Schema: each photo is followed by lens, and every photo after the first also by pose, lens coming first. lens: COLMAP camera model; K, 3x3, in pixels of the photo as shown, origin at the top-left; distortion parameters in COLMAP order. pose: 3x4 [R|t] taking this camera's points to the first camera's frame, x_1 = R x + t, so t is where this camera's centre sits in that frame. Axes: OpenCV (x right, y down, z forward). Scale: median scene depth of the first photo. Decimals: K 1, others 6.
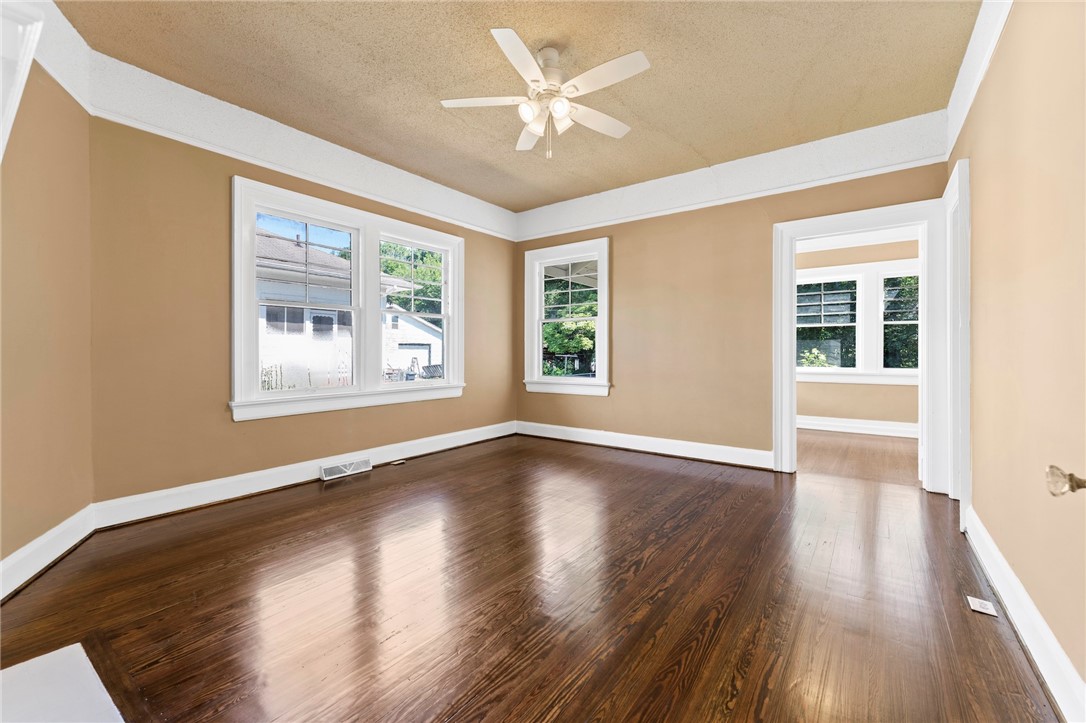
lens RADIAL K [[439.6, 0, 541.0], [0, 439.6, 352.5], [0, 0, 1]] dist [0.009378, -0.000048]
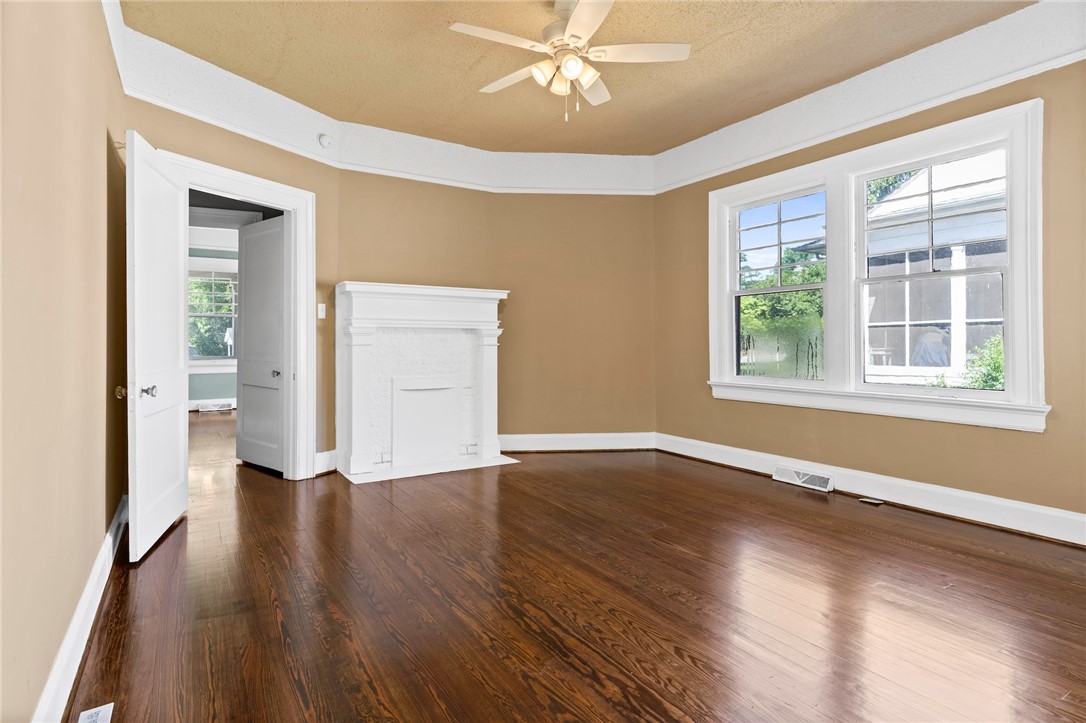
lens RADIAL K [[566.0, 0, 547.4], [0, 566.0, 345.2], [0, 0, 1]] dist [-0.025878, -0.000089]
pose [[-0.351646, 0.005831, -0.936115, 0.935089], [-0.001712, 0.999975, 0.006872, 0.004828], [0.936131, 0.004019, -0.351627, 1.175688]]
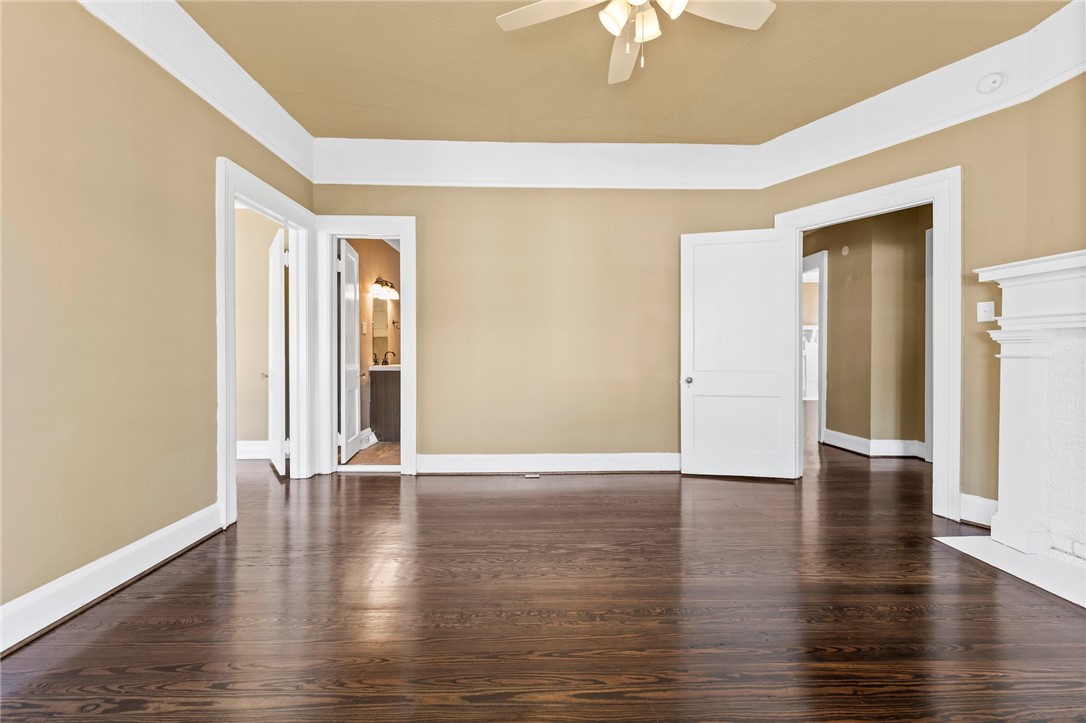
lens RADIAL K [[440.9, 0, 543.0], [0, 440.9, 361.5], [0, 0, 1]] dist [0.008042, -0.000083]
pose [[-0.612139, -0.017203, 0.790563, -0.377978], [0.004936, 0.999661, 0.025576, -0.001673], [-0.790735, 0.019558, -0.611846, 1.336210]]
